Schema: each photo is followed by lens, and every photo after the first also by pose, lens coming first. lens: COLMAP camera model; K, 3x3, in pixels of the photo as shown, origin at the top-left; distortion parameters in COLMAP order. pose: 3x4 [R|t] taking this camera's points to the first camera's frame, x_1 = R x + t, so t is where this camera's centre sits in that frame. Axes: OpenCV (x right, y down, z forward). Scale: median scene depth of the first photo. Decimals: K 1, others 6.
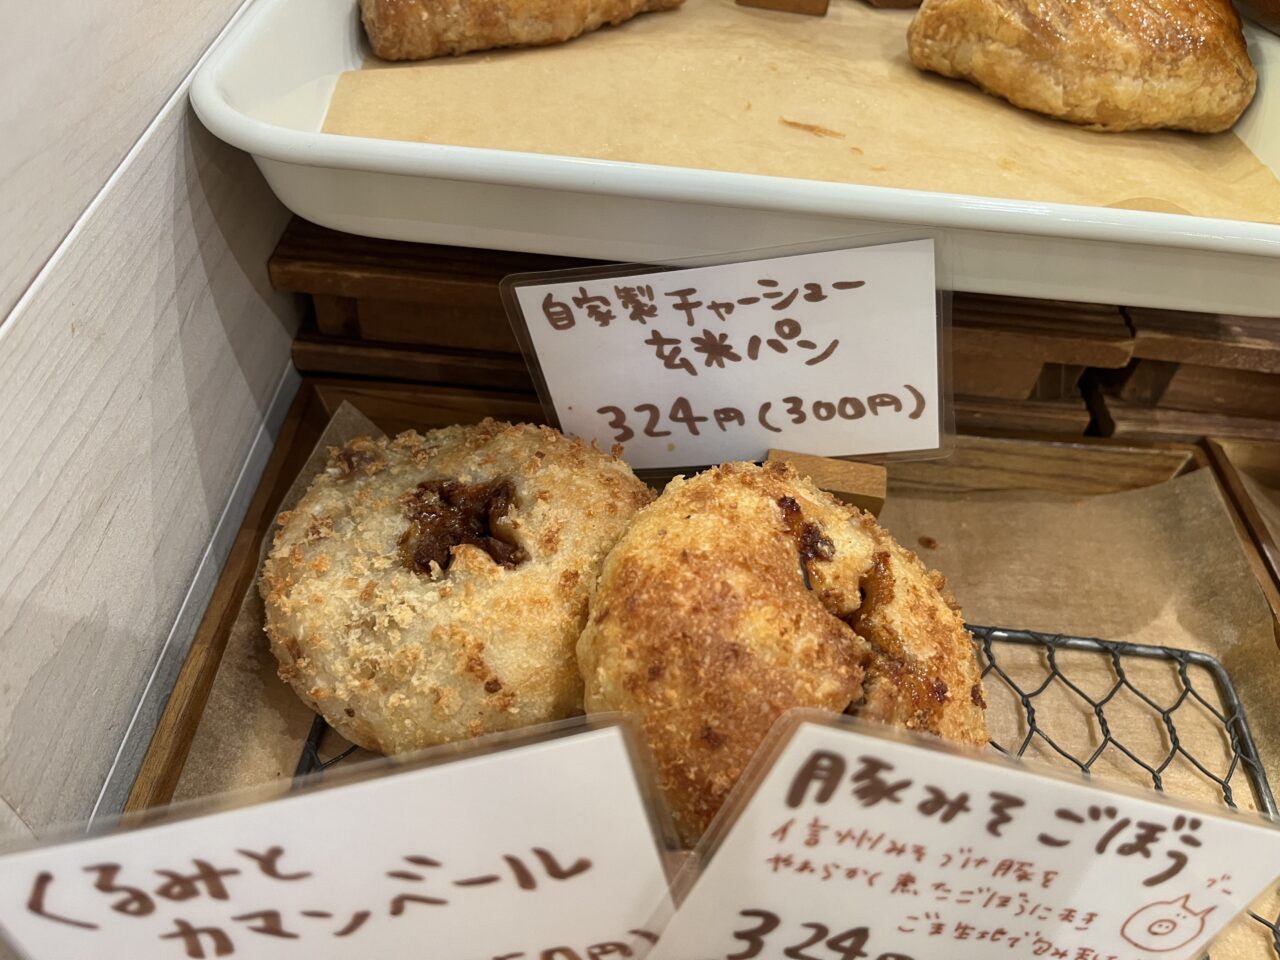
lens RADIAL K [[980.3, 0, 642.9], [0, 980.3, 481.5], [0, 0, 1]] dist [0.020341, -0.010276]
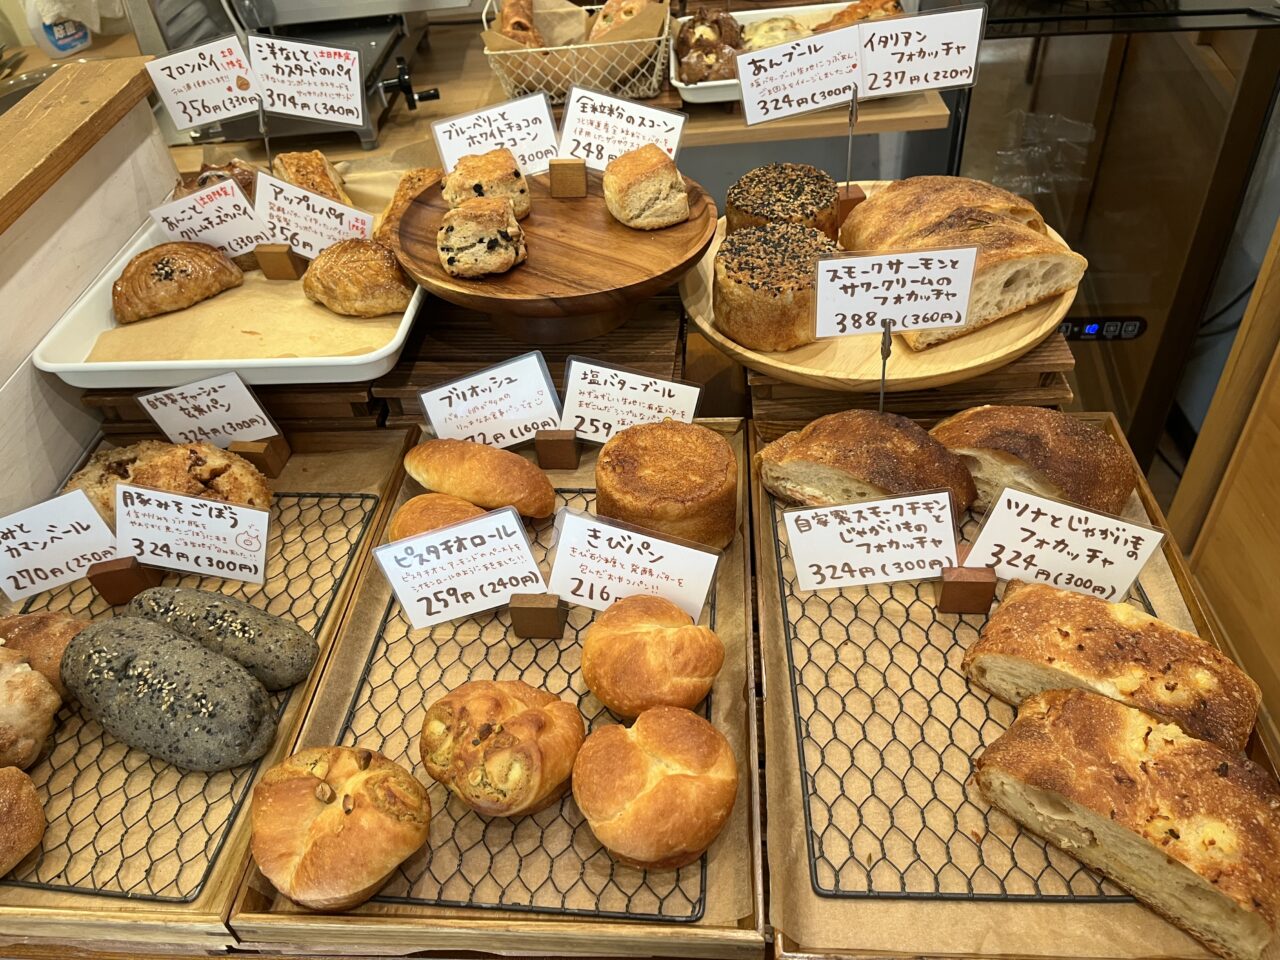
lens RADIAL K [[980.3, 0, 637.3], [0, 980.3, 478.9], [0, 0, 1]] dist [0.020341, -0.010276]
pose [[0.986276, -0.099066, -0.132085, 1.890974], [0.087753, 0.992168, -0.088893, 0.497855], [0.139857, 0.076082, 0.987244, -1.942659]]
